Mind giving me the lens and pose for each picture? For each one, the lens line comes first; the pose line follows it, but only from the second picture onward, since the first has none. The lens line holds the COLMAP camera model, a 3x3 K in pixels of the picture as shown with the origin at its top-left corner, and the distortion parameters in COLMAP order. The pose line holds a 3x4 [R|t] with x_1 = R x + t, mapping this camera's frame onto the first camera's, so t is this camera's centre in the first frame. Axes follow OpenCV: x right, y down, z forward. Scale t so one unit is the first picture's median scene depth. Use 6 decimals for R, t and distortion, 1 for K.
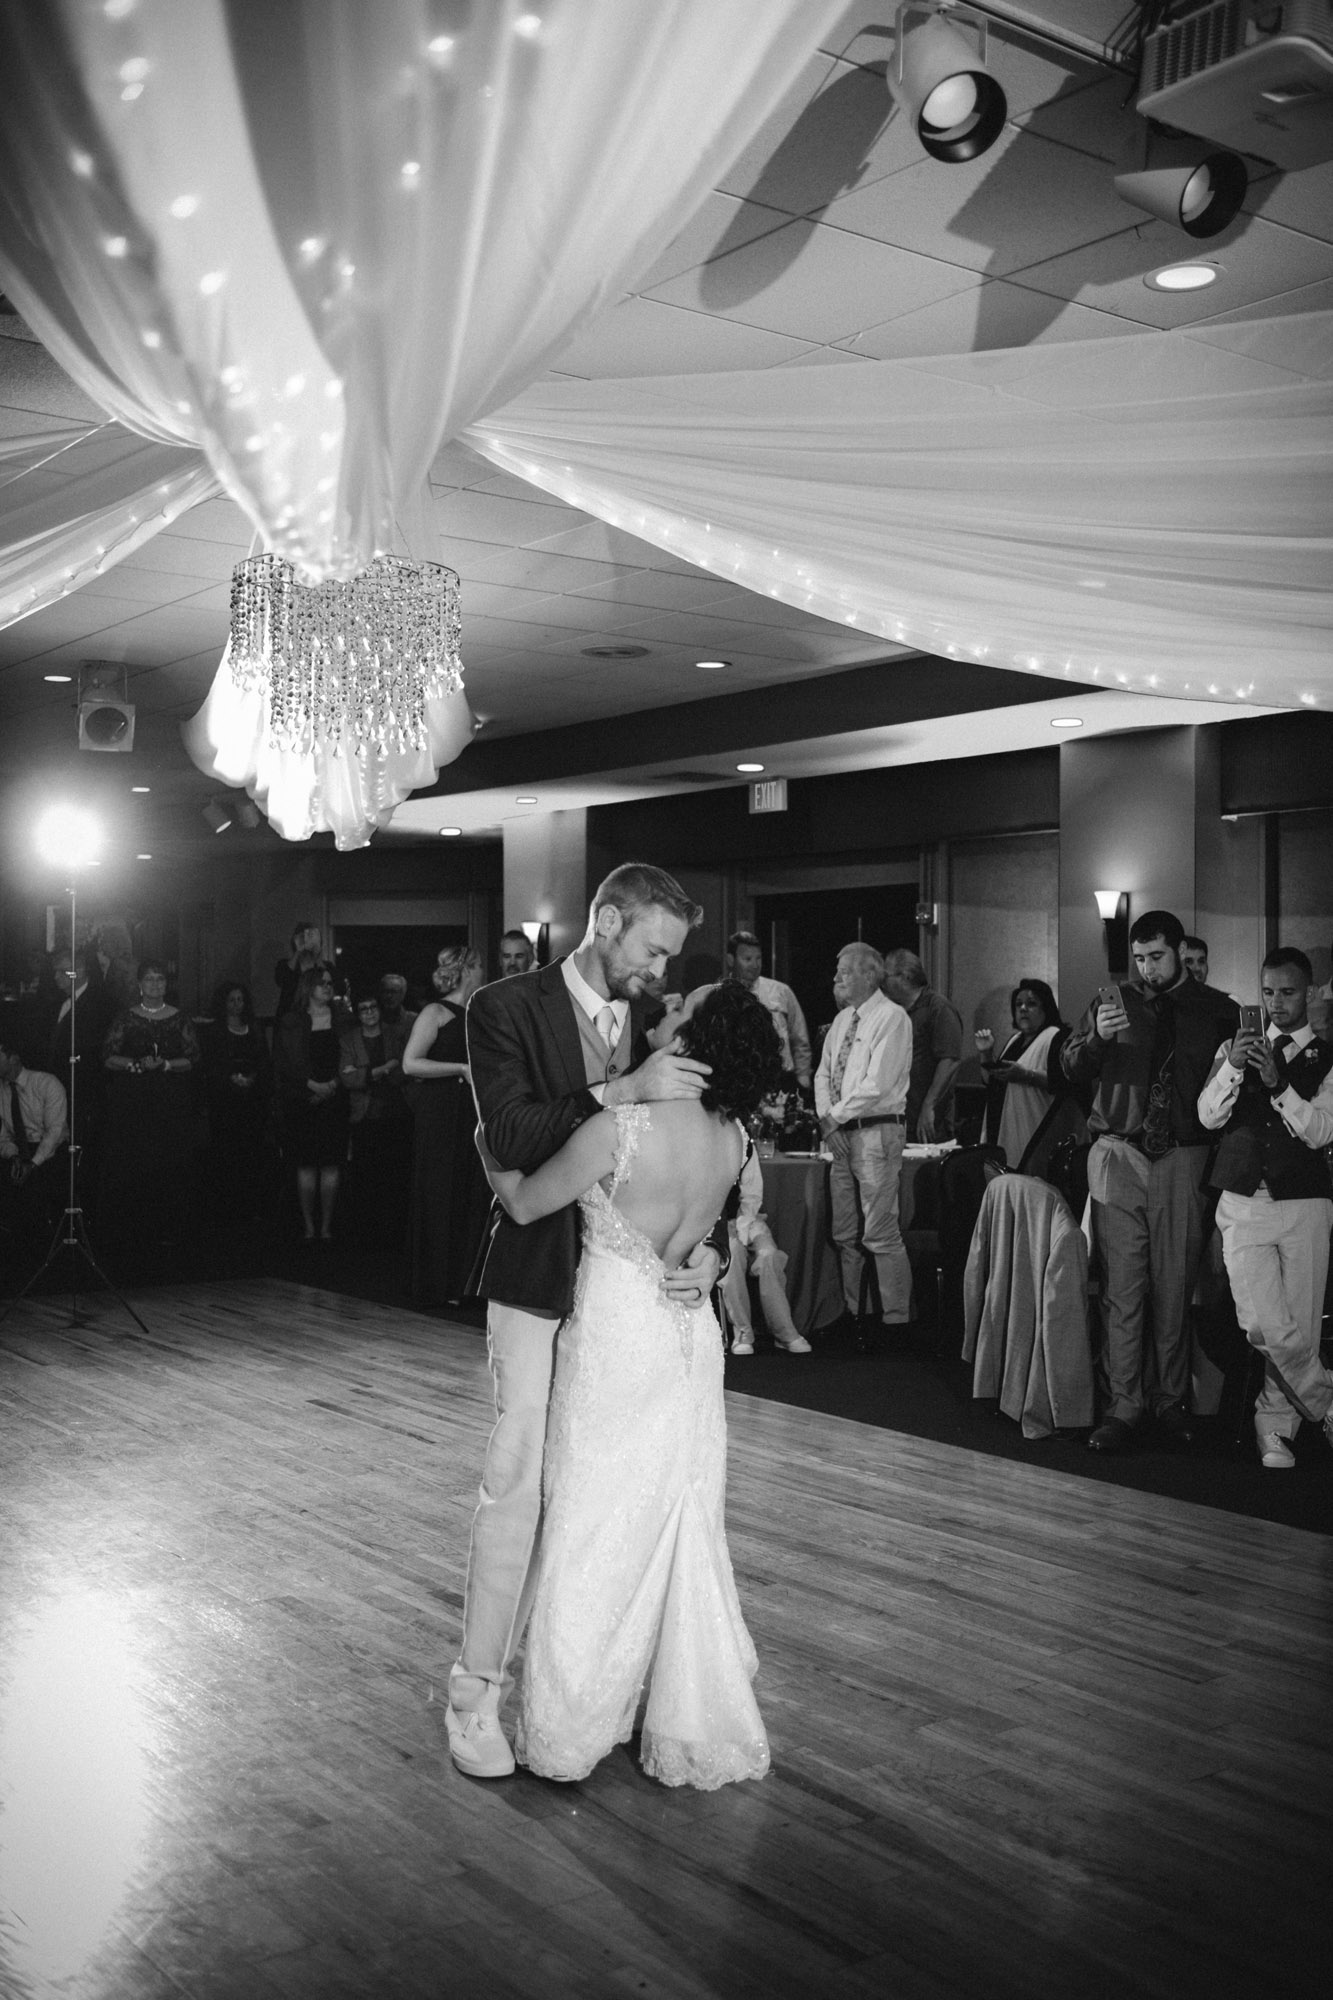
lens RADIAL K [[2021.7, 0, 666.5], [0, 2021.7, 1000.0], [0, 0, 1]] dist [0.007712, 0.005199]
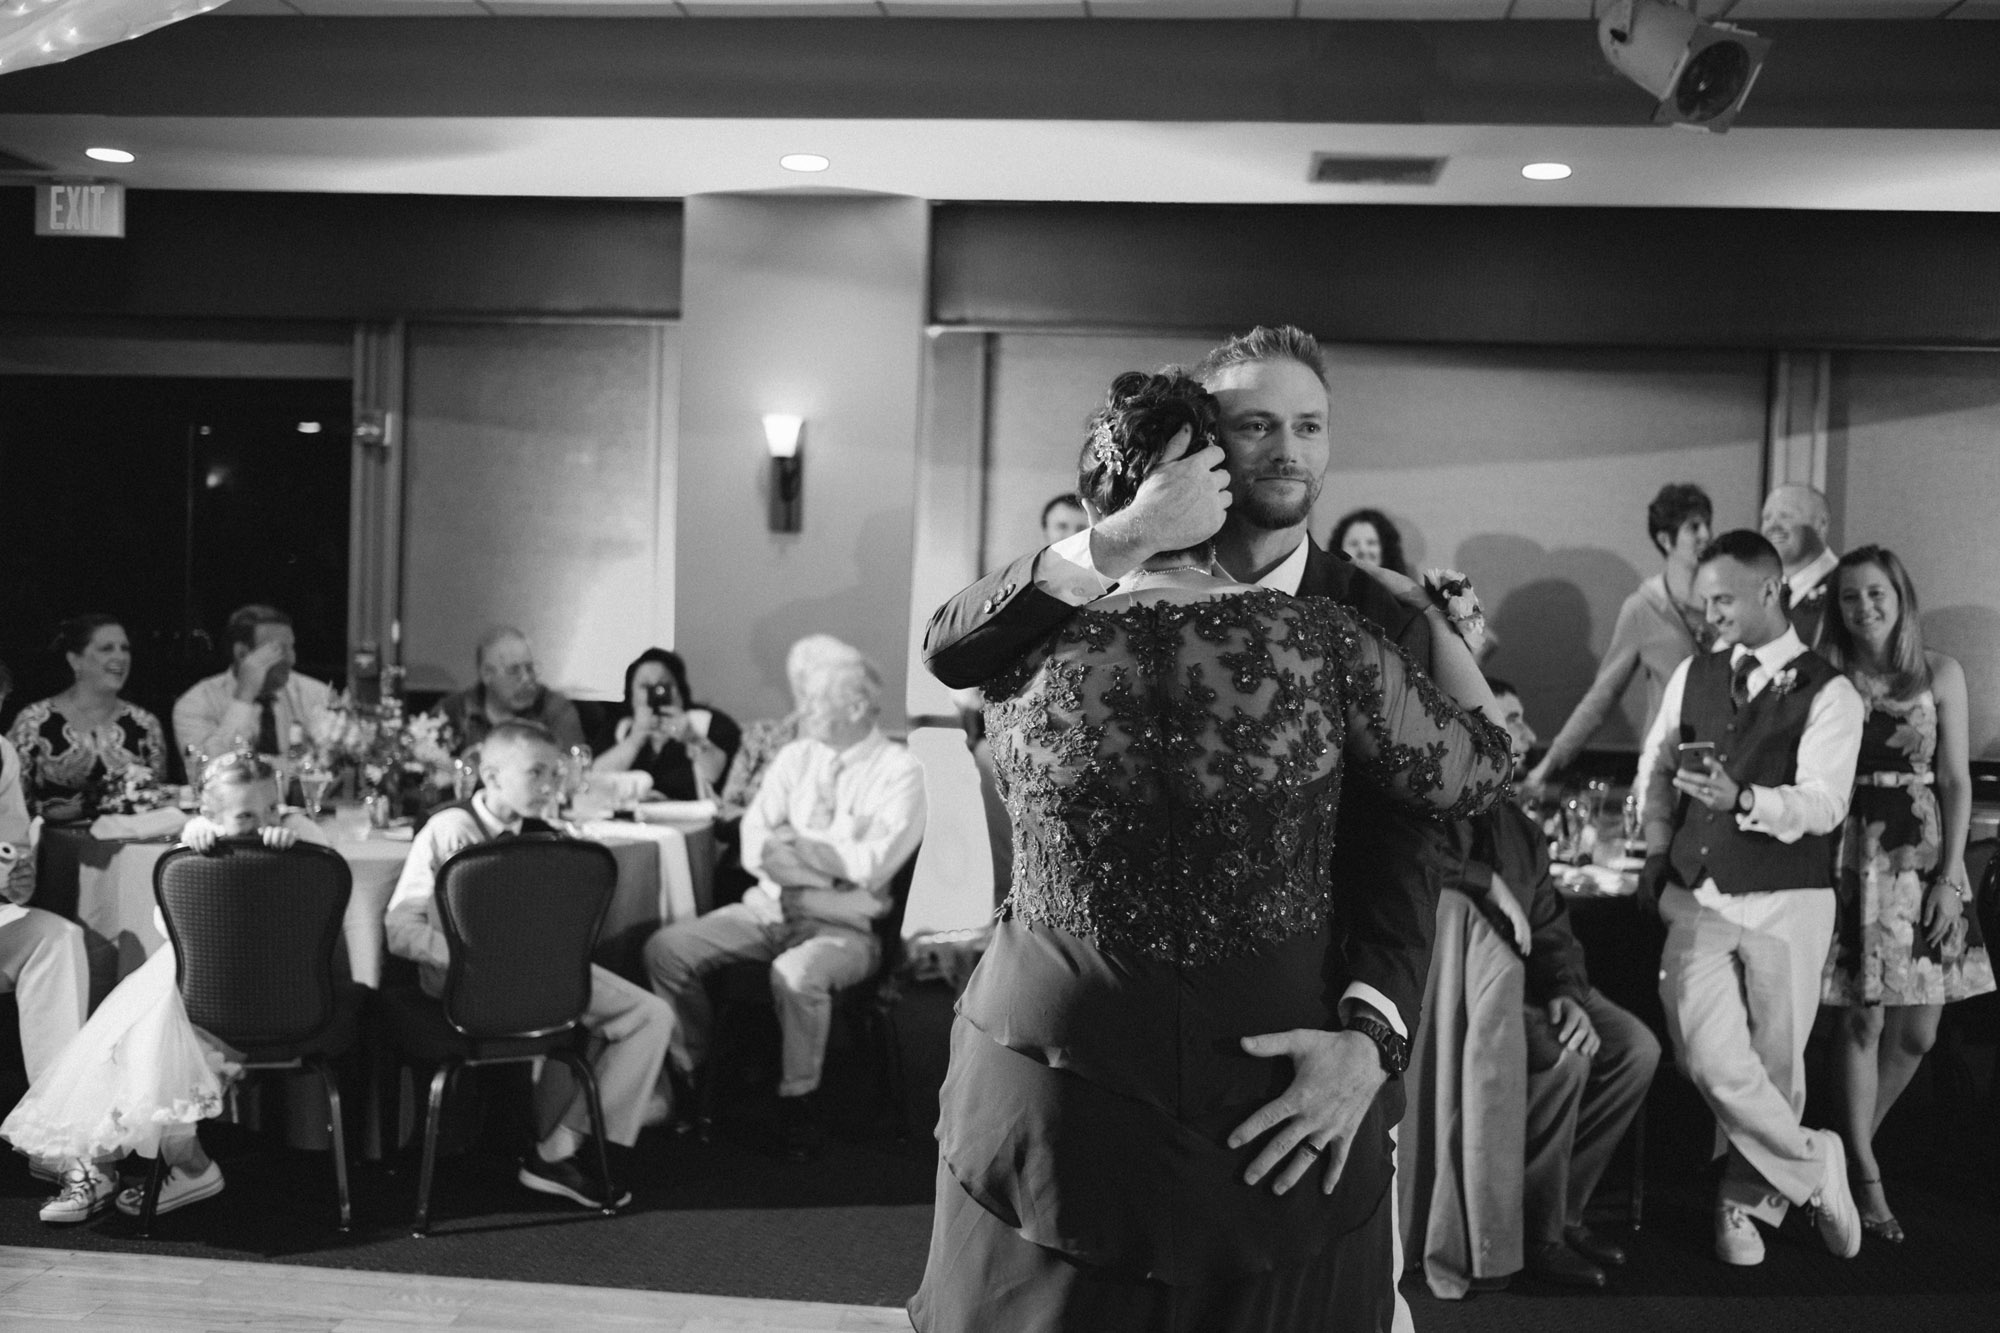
lens RADIAL K [[2021.7, 0, 1000.0], [0, 2021.7, 666.5], [0, 0, 1]] dist [0.007712, 0.005199]
pose [[0.690614, -0.004958, 0.723207, -0.235836], [-0.036540, 0.998460, 0.041739, 0.001032], [-0.722300, -0.055251, 0.689369, 0.438439]]
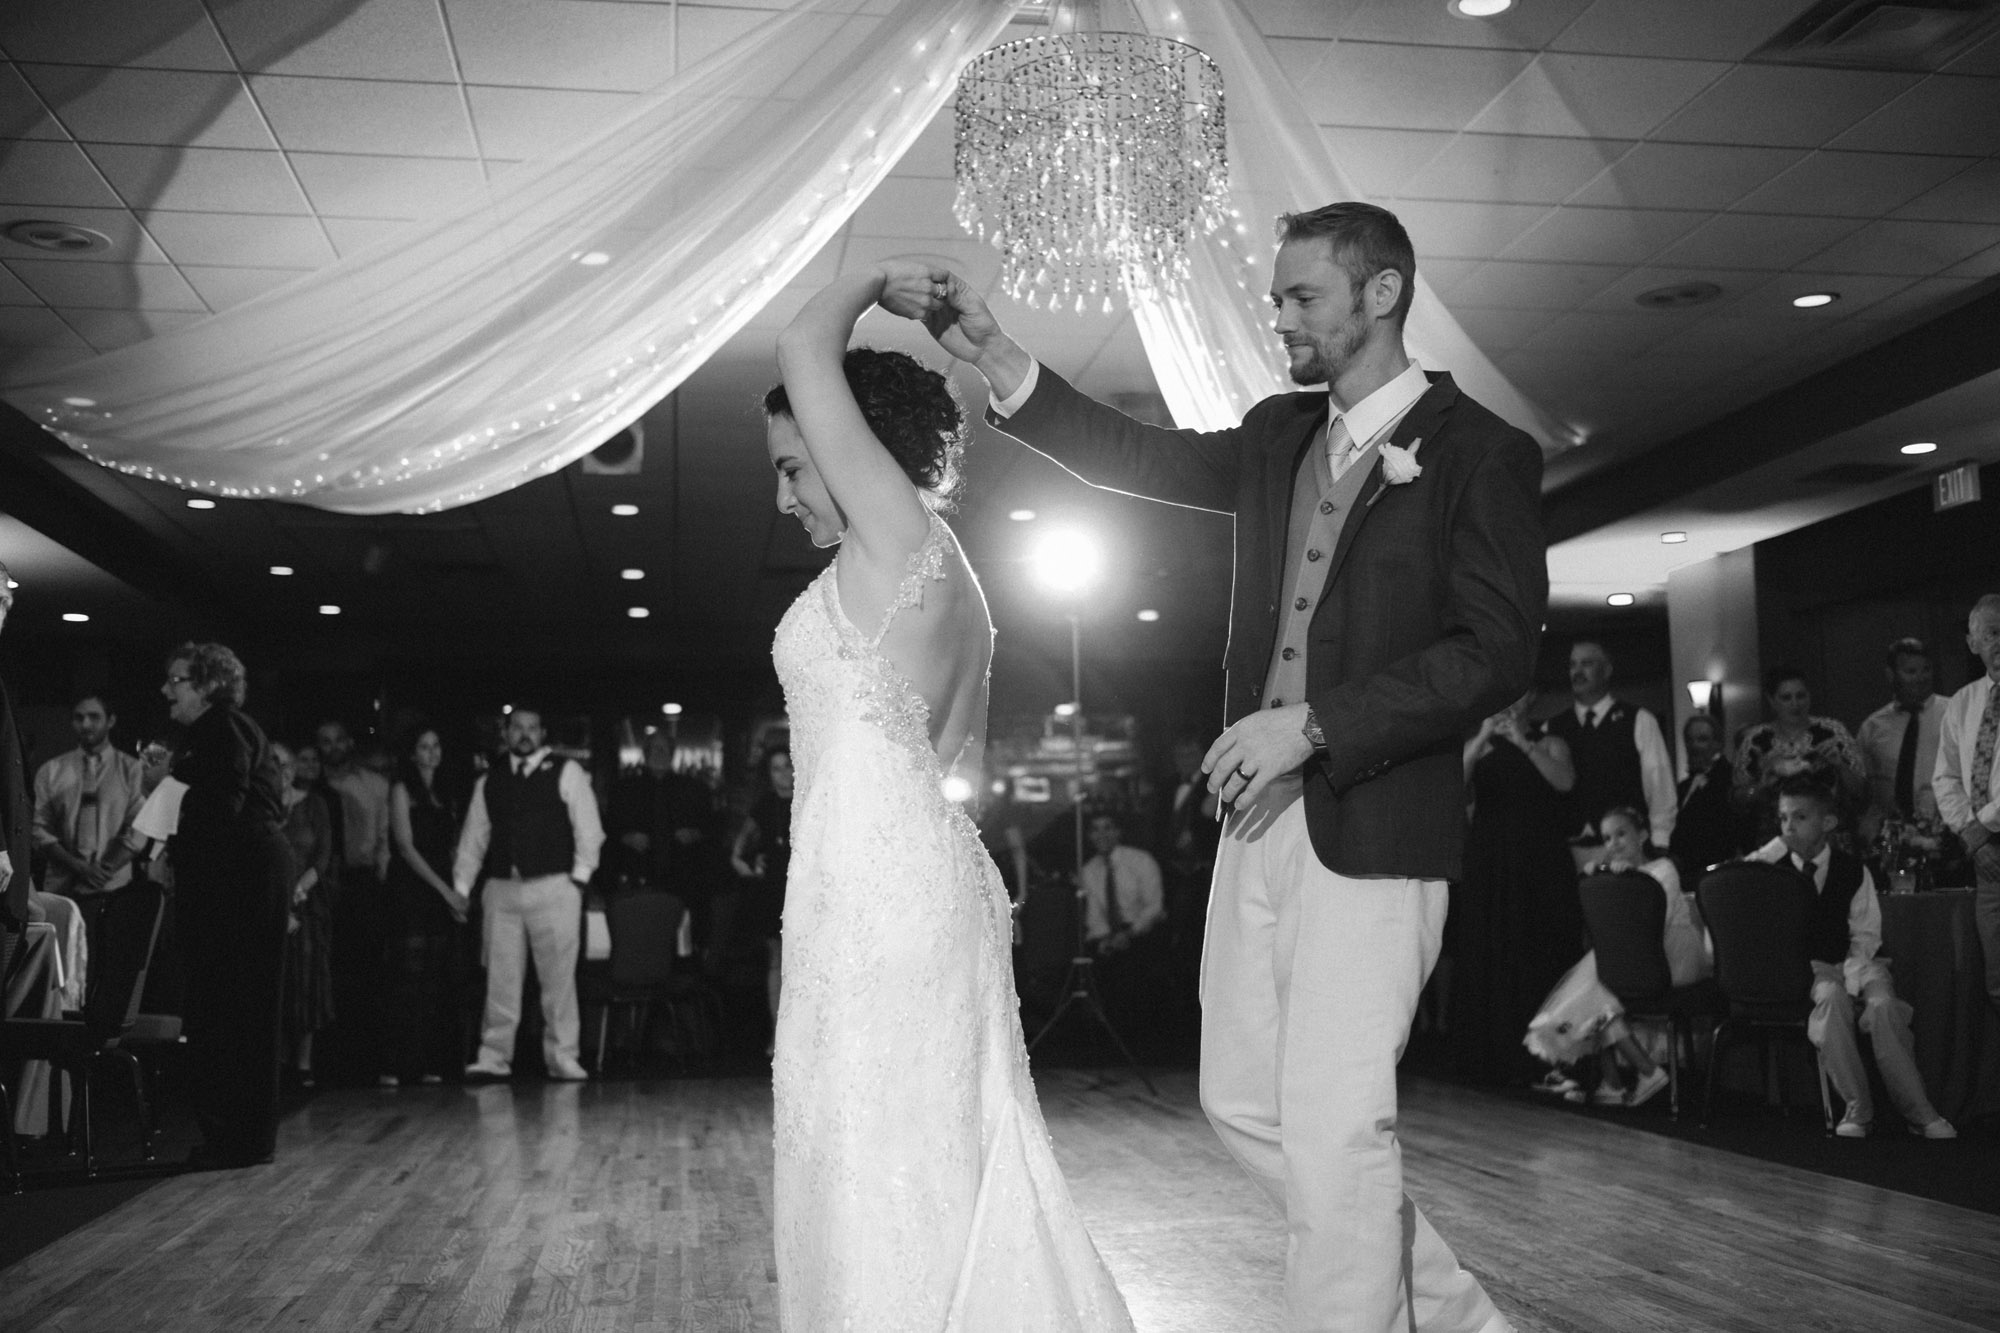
lens RADIAL K [[2021.7, 0, 1000.0], [0, 2021.7, 666.5], [0, 0, 1]] dist [0.007712, 0.005199]
pose [[0.889622, -0.067051, -0.451748, 0.084215], [0.021303, 0.994179, -0.105610, 0.057086], [0.456200, 0.084329, 0.885873, 0.128495]]
